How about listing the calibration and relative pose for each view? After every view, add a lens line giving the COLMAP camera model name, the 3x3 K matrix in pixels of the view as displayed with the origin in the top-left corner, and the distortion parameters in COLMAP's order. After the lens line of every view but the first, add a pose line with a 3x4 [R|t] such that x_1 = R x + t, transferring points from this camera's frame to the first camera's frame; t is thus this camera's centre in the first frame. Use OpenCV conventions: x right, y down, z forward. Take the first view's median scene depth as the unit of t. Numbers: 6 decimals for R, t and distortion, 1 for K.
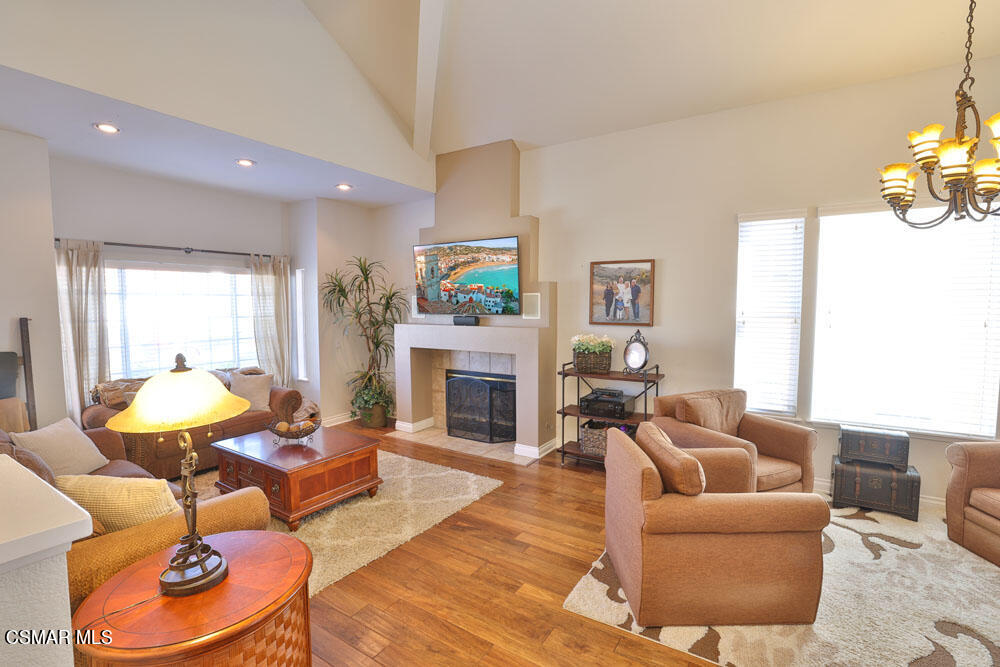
lens RADIAL K [[453.7, 0, 493.2], [0, 453.7, 339.4], [0, 0, 1]] dist [-0.042383, 0.014208]
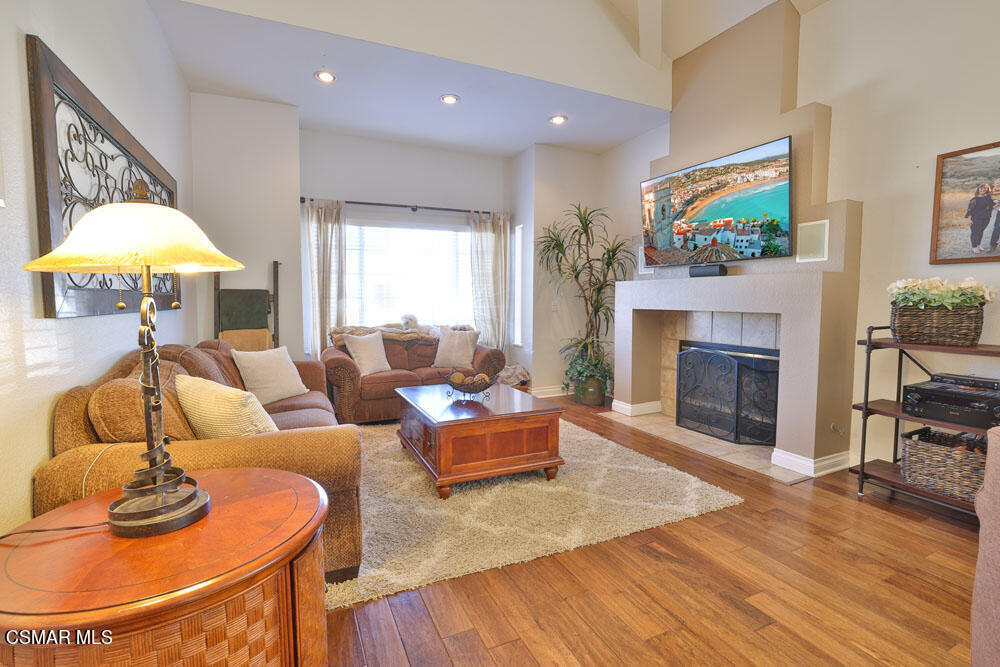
lens RADIAL K [[453.7, 0, 490.5], [0, 453.7, 327.1], [0, 0, 1]] dist [-0.042383, 0.014208]
pose [[0.846563, 0.039887, -0.530792, 0.042298], [-0.045333, 0.998968, 0.002766, 0.078196], [0.530355, 0.021721, 0.847497, 0.244773]]
